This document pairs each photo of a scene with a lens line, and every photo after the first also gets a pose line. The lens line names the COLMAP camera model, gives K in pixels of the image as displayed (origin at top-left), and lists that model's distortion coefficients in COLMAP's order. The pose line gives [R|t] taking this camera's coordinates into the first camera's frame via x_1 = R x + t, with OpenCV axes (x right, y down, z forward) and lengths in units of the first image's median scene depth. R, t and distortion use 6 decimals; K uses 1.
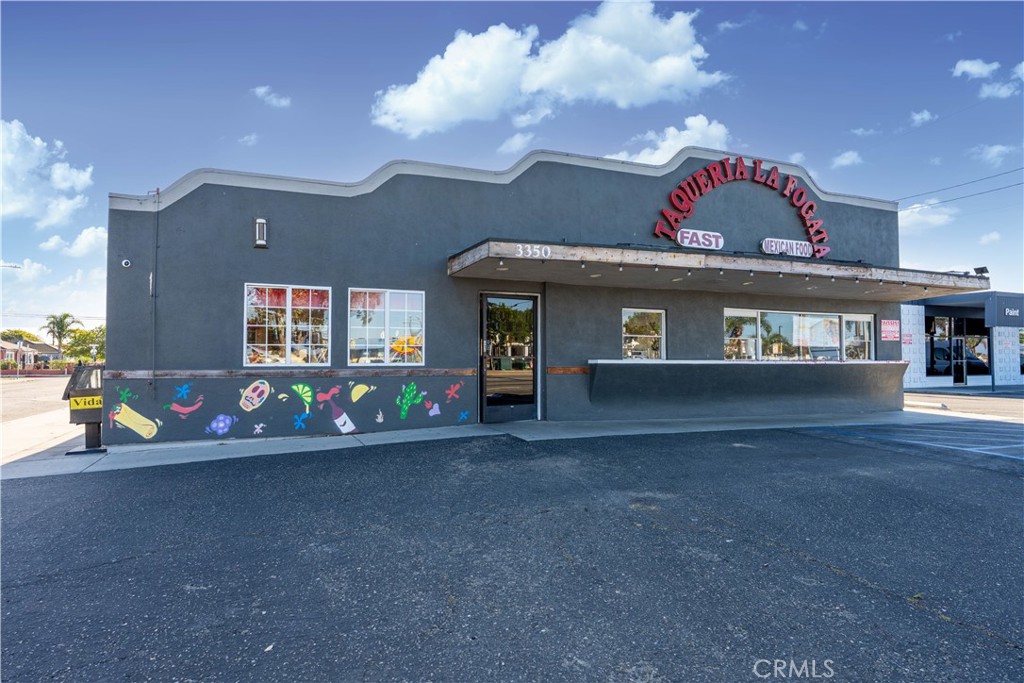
lens RADIAL K [[607.8, 0, 512.2], [0, 607.8, 342.7], [0, 0, 1]] dist [-0.000814, 0.001441]
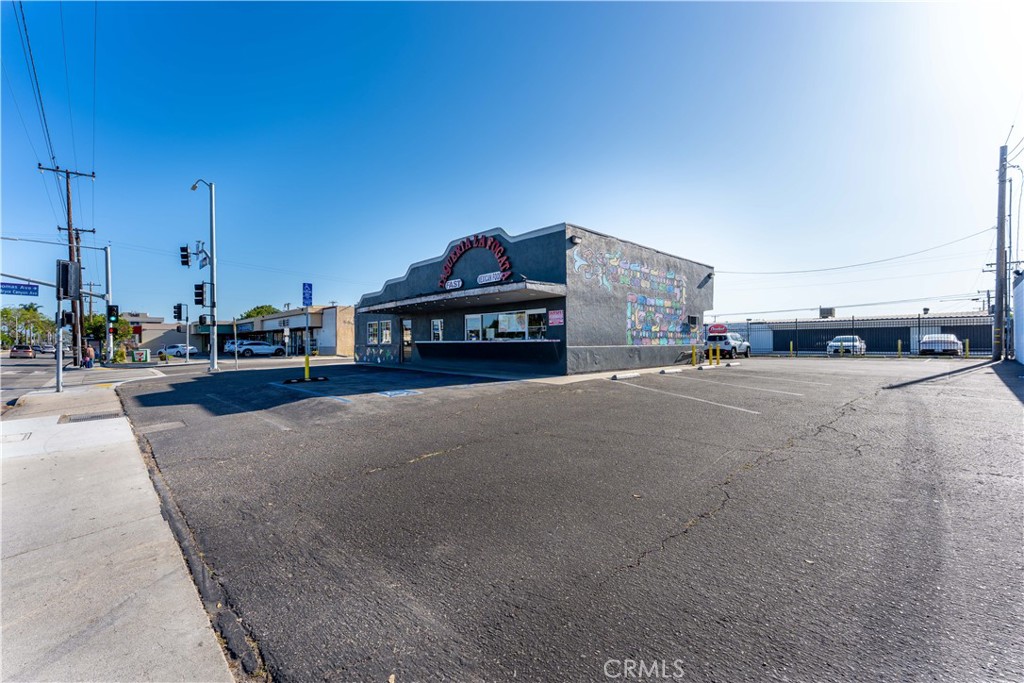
lens RADIAL K [[434.8, 0, 510.5], [0, 434.8, 341.1], [0, 0, 1]] dist [0.000398, 0.000000]
pose [[0.345346, -0.006051, -0.938456, 1.936274], [0.037239, 0.999280, 0.007260, 0.027377], [0.937736, -0.037454, 0.345323, 0.700913]]
